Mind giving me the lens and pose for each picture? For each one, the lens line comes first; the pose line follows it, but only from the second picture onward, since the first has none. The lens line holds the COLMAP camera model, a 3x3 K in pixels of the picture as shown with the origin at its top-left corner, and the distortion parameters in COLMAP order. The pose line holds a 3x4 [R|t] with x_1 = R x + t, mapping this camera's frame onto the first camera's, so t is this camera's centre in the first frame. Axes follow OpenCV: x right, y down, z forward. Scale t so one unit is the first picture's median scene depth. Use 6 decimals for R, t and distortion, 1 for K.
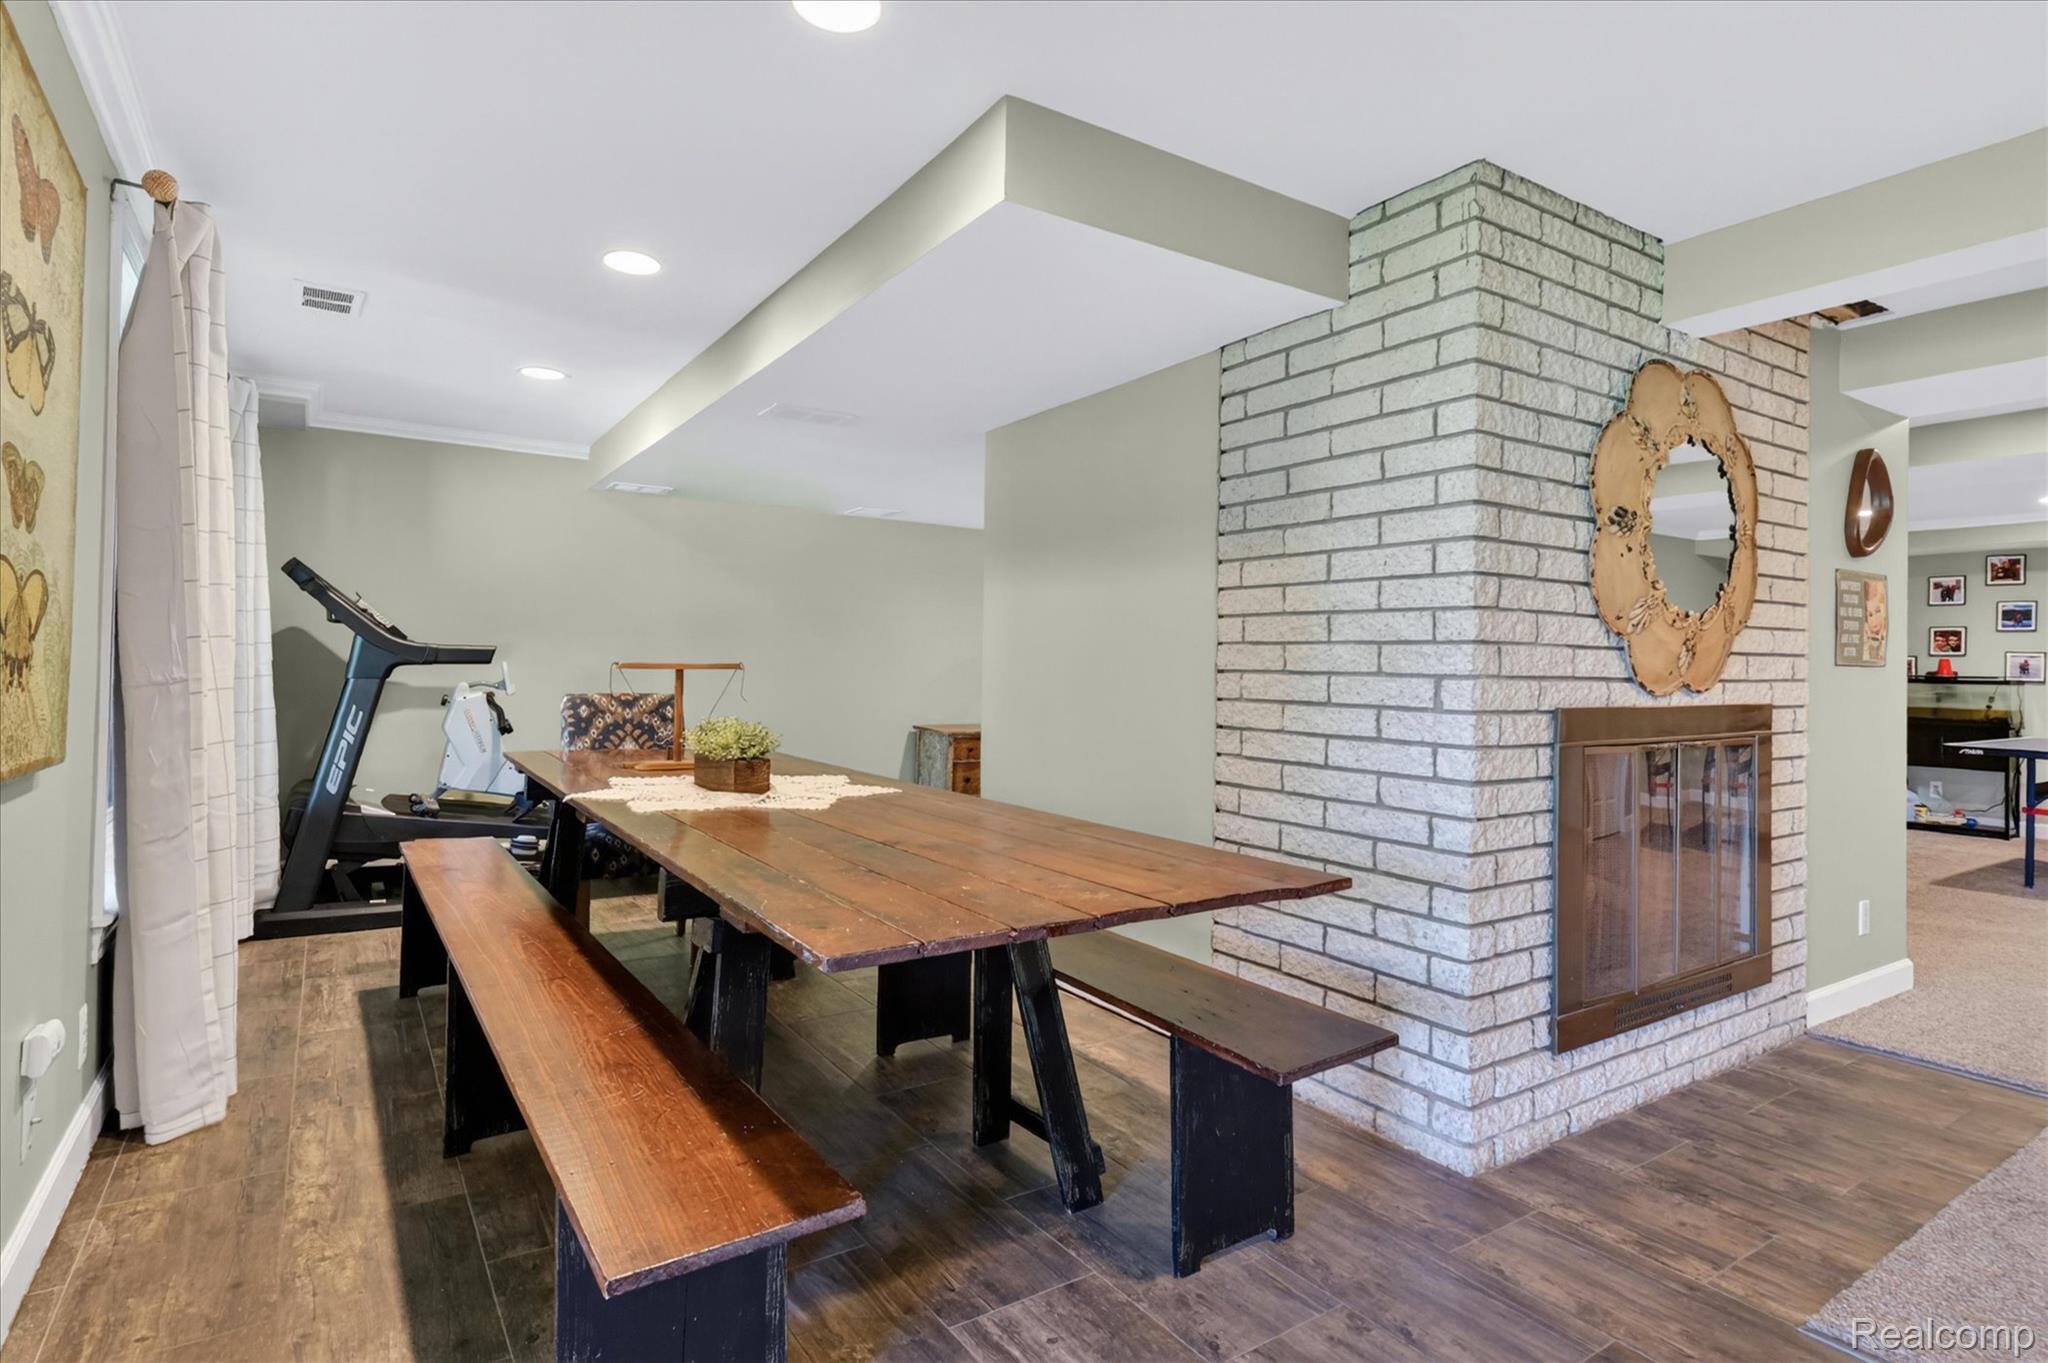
lens RADIAL K [[1068.7, 0, 1028.2], [0, 1068.7, 669.8], [0, 0, 1]] dist [0.002960, 0.003013]
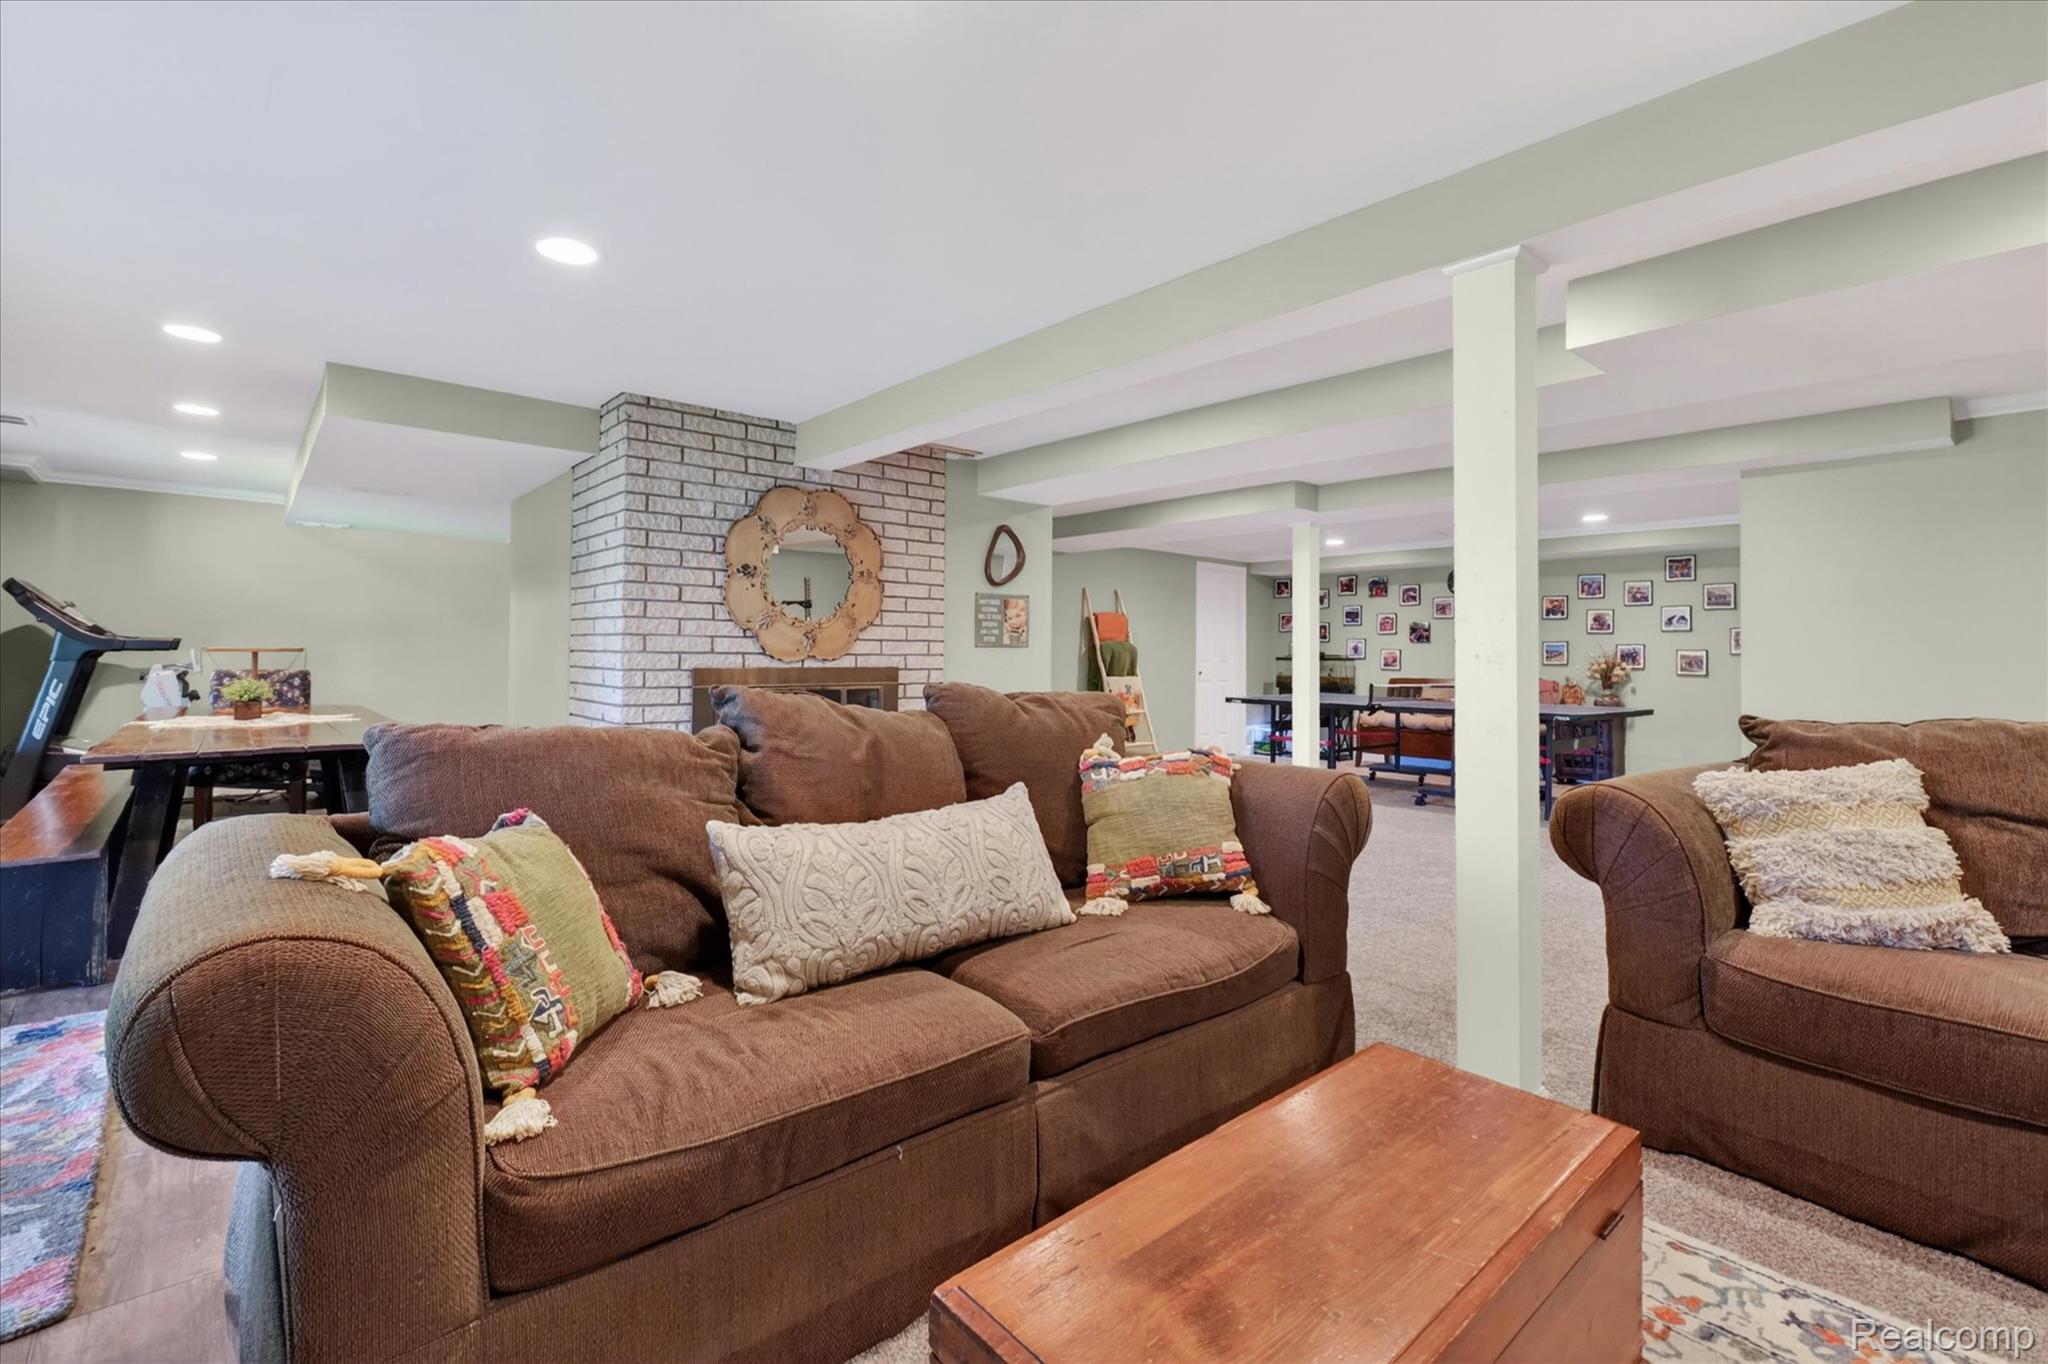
lens RADIAL K [[928.3, 0, 1017.5], [0, 928.3, 644.7], [0, 0, 1]] dist [-0.001371, 0.000286]
pose [[0.989844, -0.004095, 0.142097, 0.695826], [0.006112, 0.999887, -0.013761, 0.016860], [-0.142025, 0.014489, 0.989757, -0.625179]]
